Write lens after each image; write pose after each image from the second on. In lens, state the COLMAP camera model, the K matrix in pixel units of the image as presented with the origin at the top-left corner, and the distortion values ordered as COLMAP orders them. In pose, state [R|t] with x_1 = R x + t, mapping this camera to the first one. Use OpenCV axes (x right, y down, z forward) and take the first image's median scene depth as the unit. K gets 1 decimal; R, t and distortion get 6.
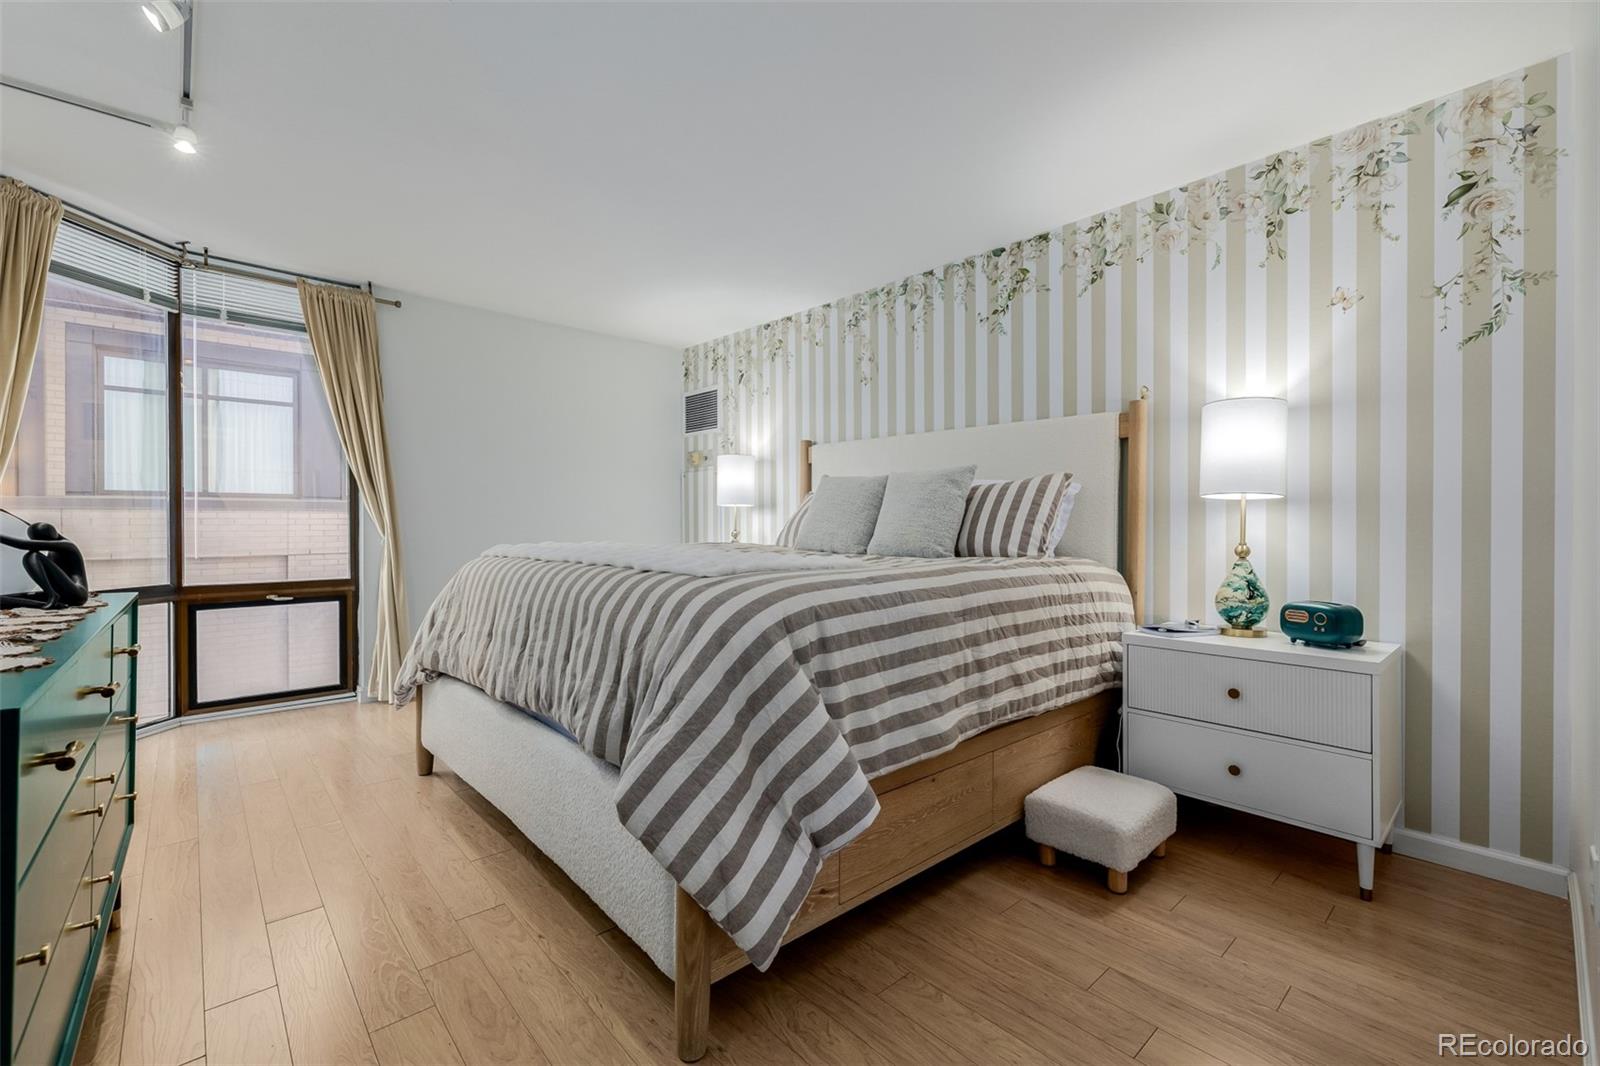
lens RADIAL K [[670.7, 0, 780.9], [0, 670.7, 528.4], [0, 0, 1]] dist [0.002924, 0.000177]
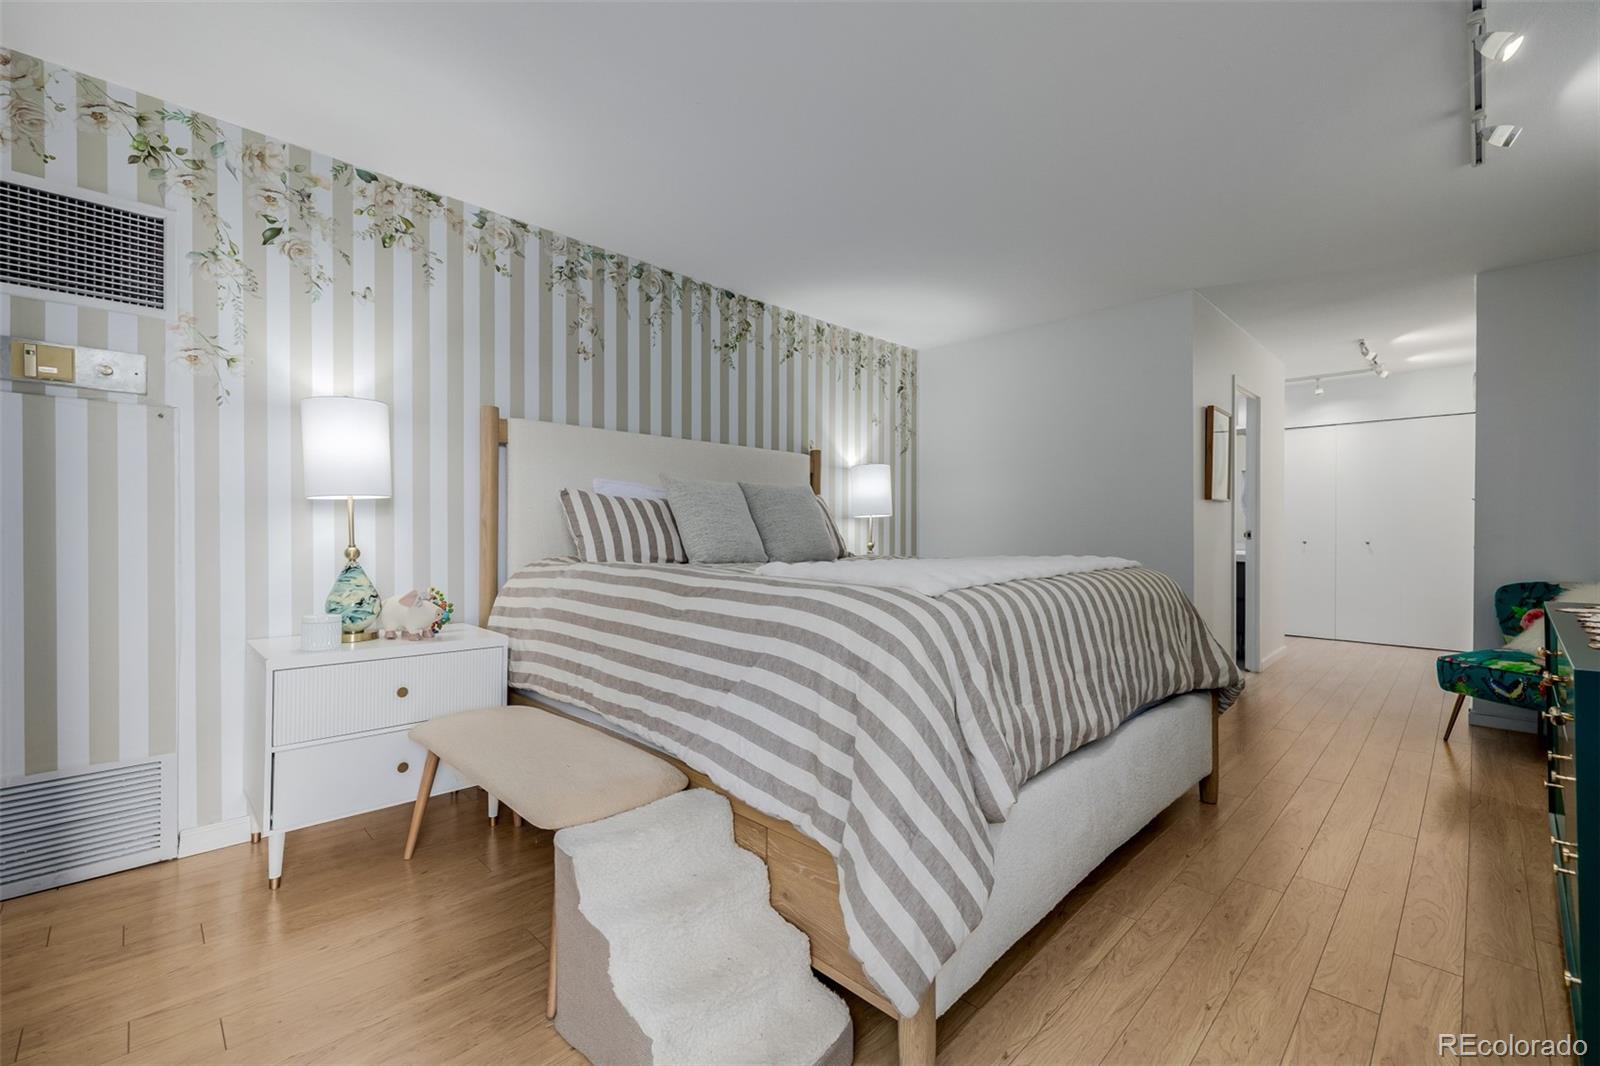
lens RADIAL K [[674.3, 0, 792.5], [0, 674.3, 530.1], [0, 0, 1]] dist [0.000374, 0.000108]
pose [[-0.051432, -0.009419, 0.998632, -0.814315], [0.001785, 0.999953, 0.009524, -0.018283], [-0.998675, 0.002272, -0.051413, 0.921997]]
